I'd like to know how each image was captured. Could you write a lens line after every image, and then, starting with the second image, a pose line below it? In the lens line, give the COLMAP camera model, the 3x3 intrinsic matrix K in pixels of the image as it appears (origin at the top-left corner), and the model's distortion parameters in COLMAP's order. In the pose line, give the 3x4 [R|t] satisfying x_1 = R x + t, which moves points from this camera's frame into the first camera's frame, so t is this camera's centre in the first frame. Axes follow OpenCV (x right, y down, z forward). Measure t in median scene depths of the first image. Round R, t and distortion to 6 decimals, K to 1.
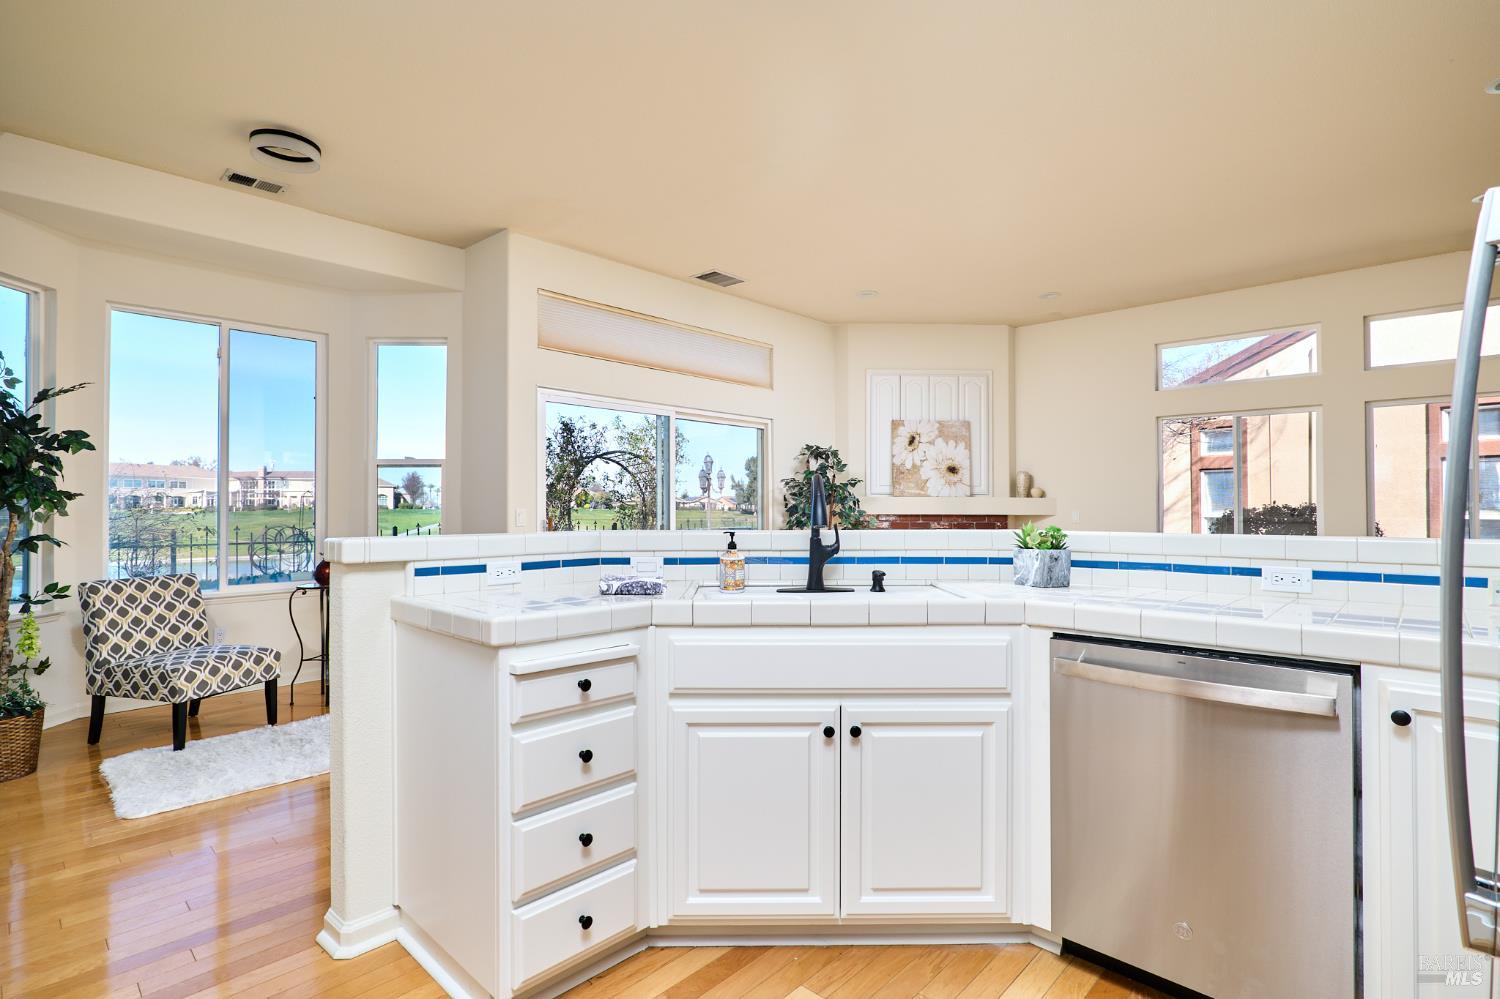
lens RADIAL K [[727.0, 0, 753.4], [0, 727.0, 503.8], [0, 0, 1]] dist [0.001004, 0.000126]
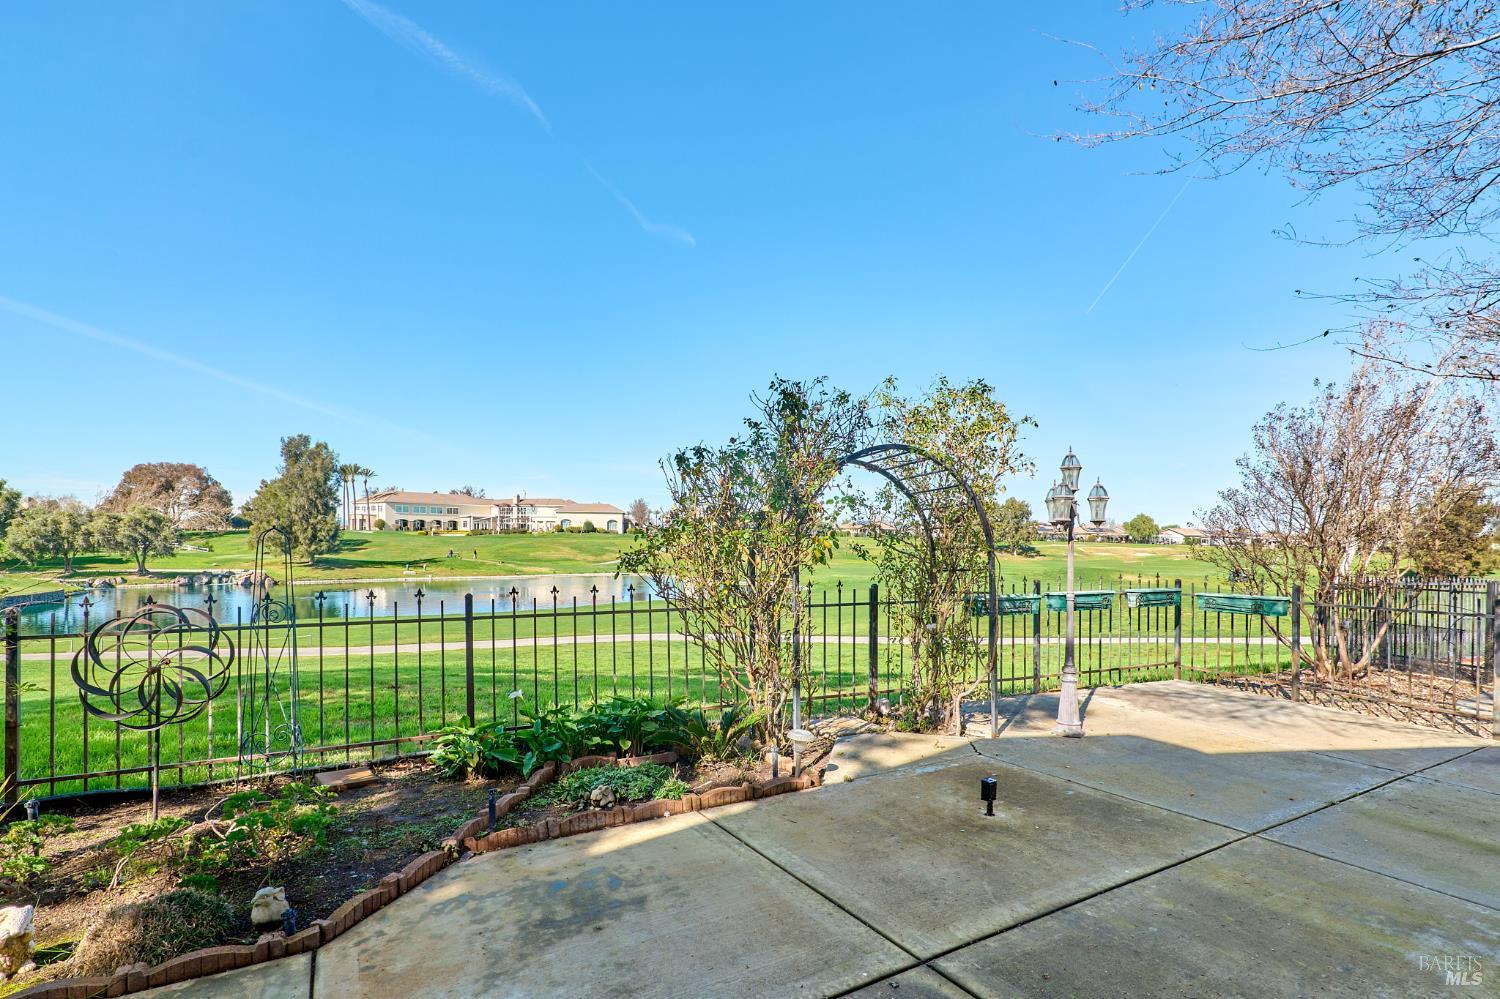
lens RADIAL K [[711.0, 0, 754.5], [0, 711.0, 504.9], [0, 0, 1]] dist [-0.001160, -0.000112]
pose [[0.960623, -0.000695, -0.277853, -0.131718], [-0.009200, 0.999369, -0.034307, -0.014083], [0.277701, 0.035513, 0.960011, 0.477156]]
